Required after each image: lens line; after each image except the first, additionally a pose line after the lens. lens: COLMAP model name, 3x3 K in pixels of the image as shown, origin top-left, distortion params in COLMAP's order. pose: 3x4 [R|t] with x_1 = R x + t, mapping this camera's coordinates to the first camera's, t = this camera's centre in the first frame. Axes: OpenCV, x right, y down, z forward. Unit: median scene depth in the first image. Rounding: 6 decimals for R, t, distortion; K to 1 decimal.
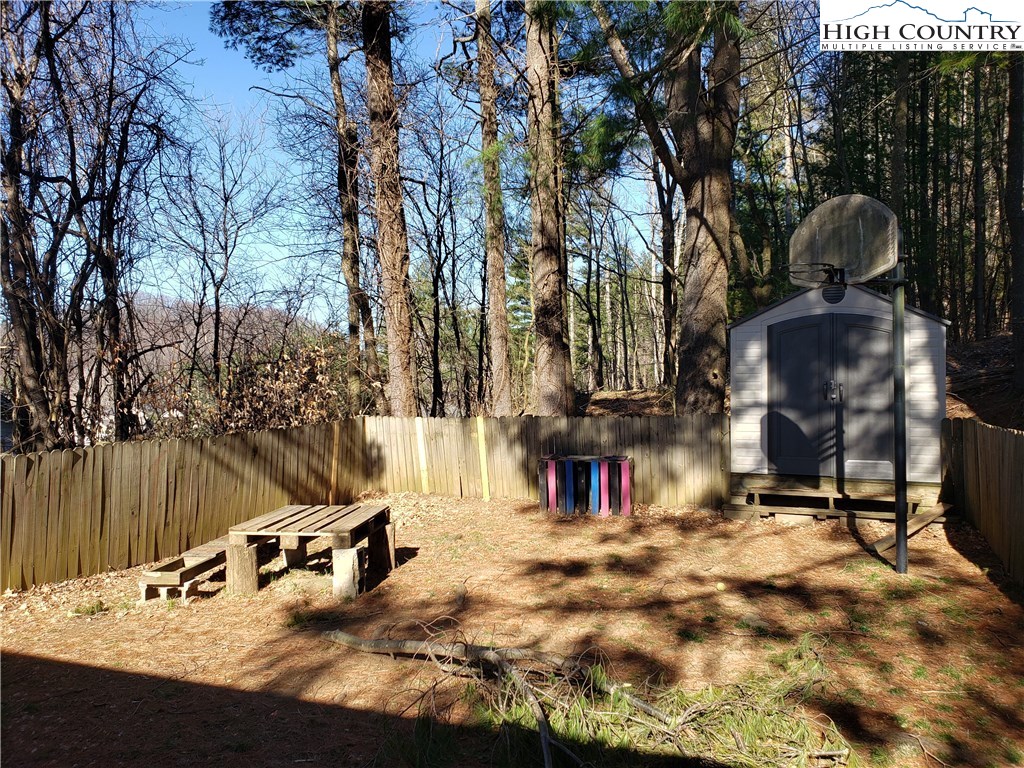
lens RADIAL K [[783.0, 0, 519.5], [0, 783.0, 383.0], [0, 0, 1]] dist [0.046149, -0.047672]
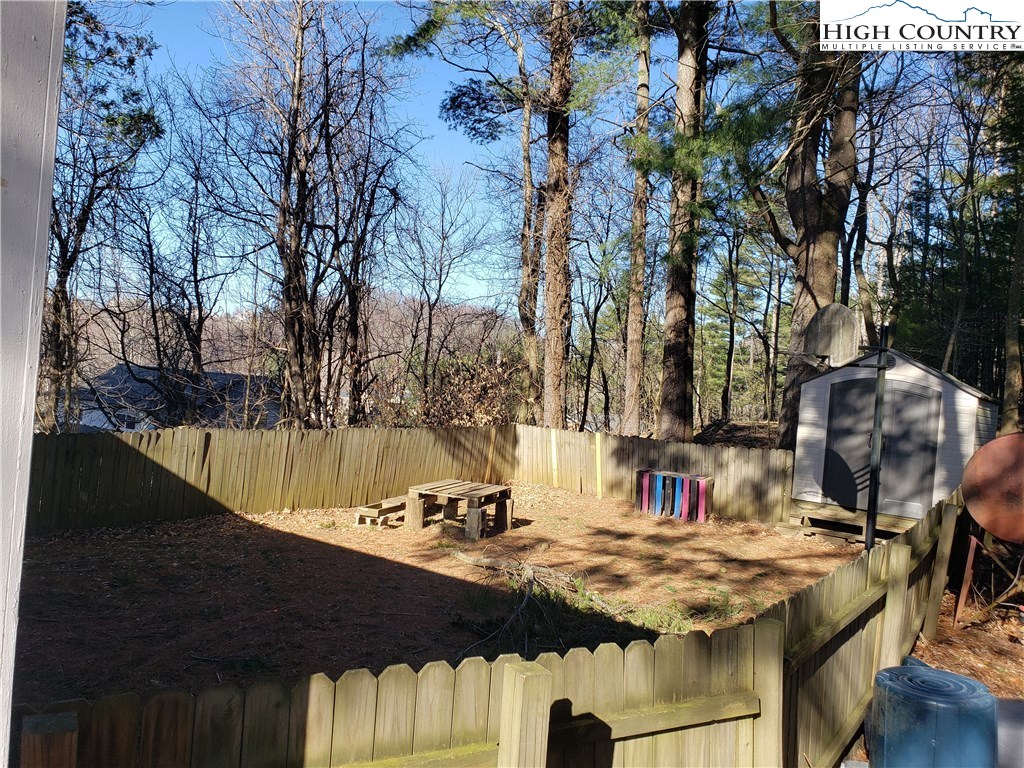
lens RADIAL K [[783.0, 0, 504.6], [0, 783.0, 391.7], [0, 0, 1]] dist [0.046149, -0.047672]
pose [[0.958130, 0.084341, -0.273630, 0.110637], [-0.083741, 0.996391, 0.013895, -0.023035], [0.273814, 0.009601, 0.961735, -0.224344]]
